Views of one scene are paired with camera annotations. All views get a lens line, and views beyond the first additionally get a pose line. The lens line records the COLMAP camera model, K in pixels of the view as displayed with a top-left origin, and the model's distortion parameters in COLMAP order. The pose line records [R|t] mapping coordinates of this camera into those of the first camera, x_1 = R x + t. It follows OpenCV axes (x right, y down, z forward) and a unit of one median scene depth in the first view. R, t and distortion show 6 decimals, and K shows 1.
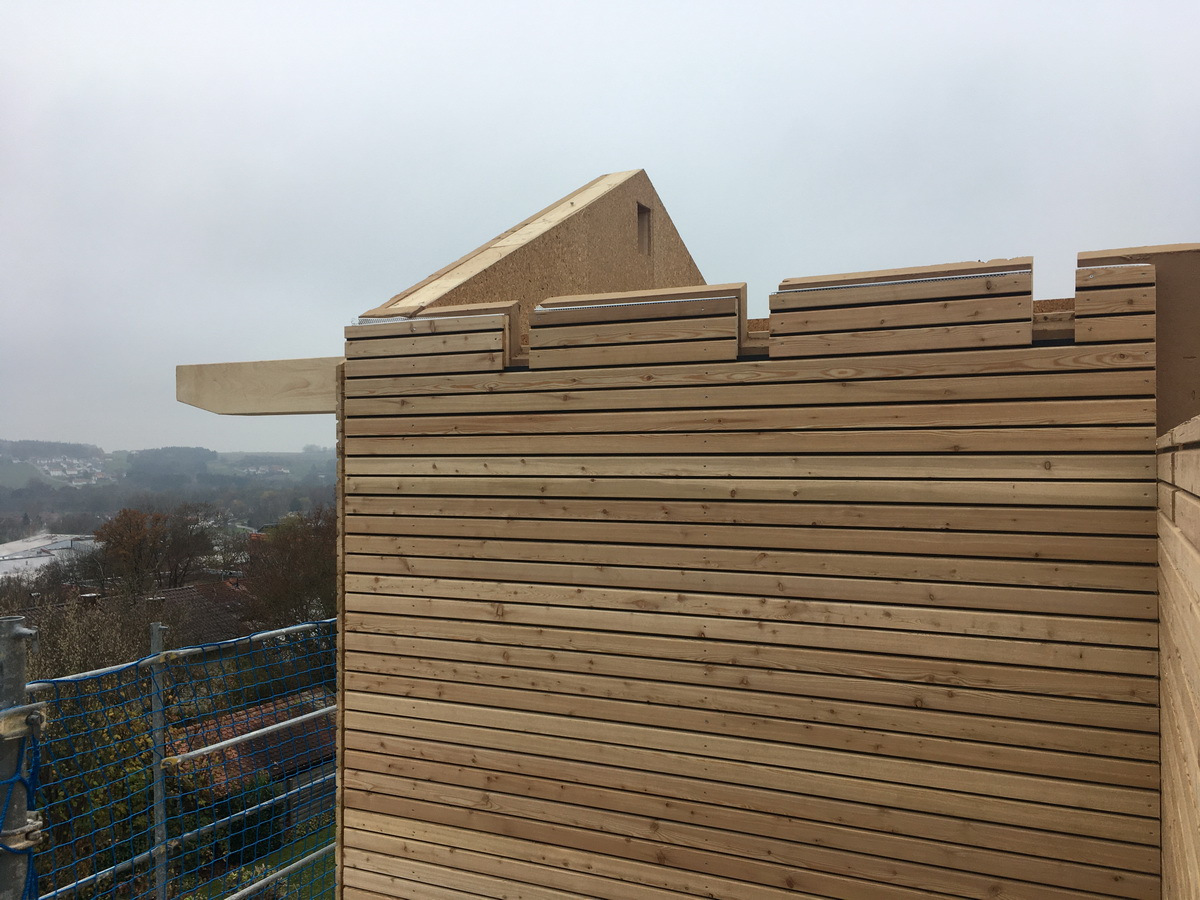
lens RADIAL K [[1016.4, 0, 600.0], [0, 1016.4, 450.0], [0, 0, 1]] dist [0.100729, -0.126407]
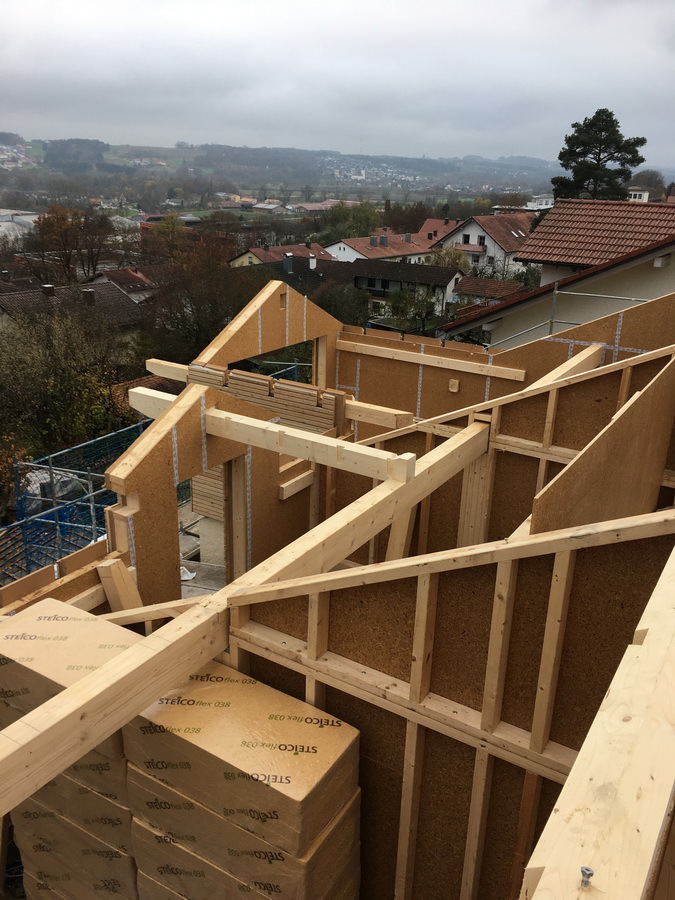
lens RADIAL K [[762.3, 0, 337.5], [0, 762.3, 450.0], [0, 0, 1]] dist [0.100729, -0.126407]
pose [[0.995454, 0.063237, -0.071225, 0.644106], [-0.033373, 0.931963, 0.361013, -1.019613], [0.089209, -0.356995, 0.929837, -2.102072]]
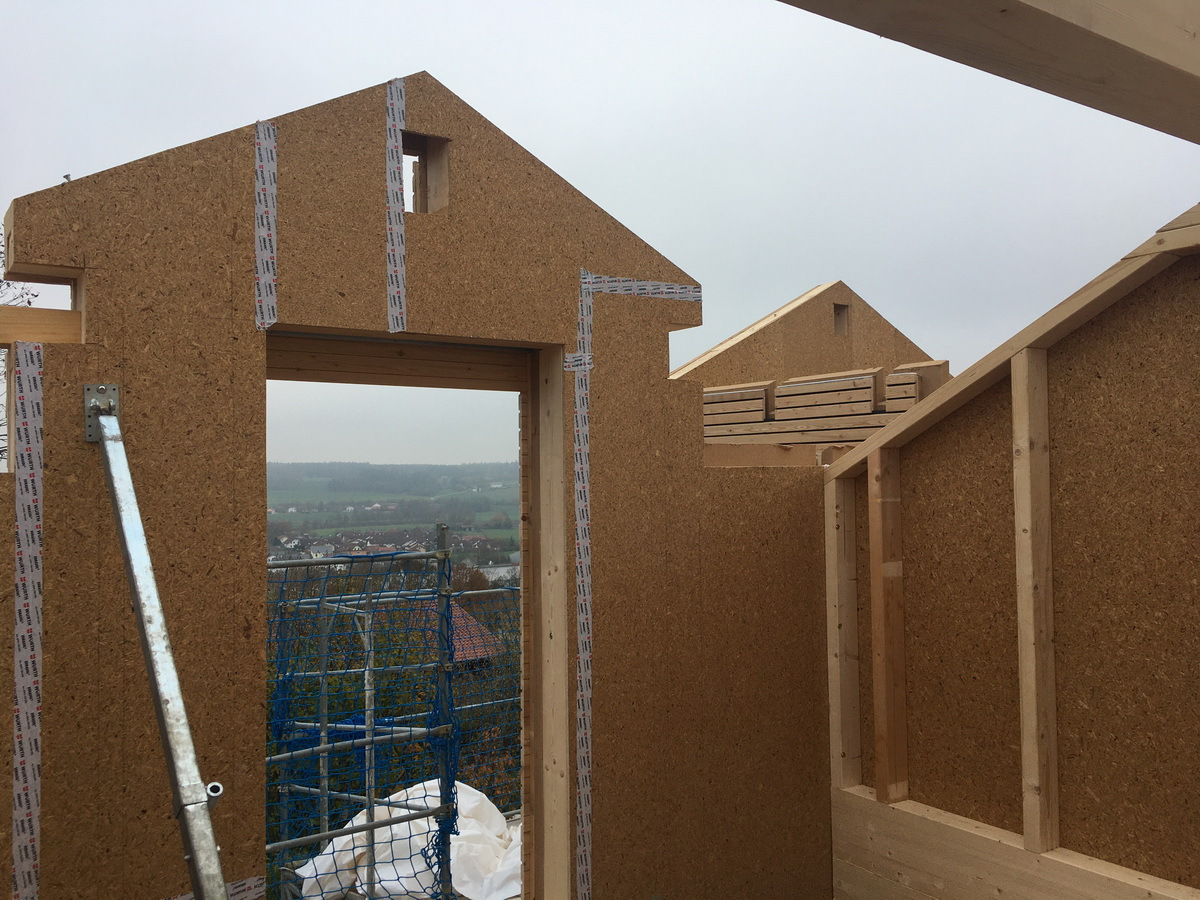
lens RADIAL K [[1016.4, 0, 600.0], [0, 1016.4, 450.0], [0, 0, 1]] dist [0.100729, -0.126407]
pose [[0.878118, -0.020486, -0.478005, 0.716357], [0.013606, 0.999748, -0.017851, -0.001019], [0.478250, 0.009172, 0.878176, -0.801132]]
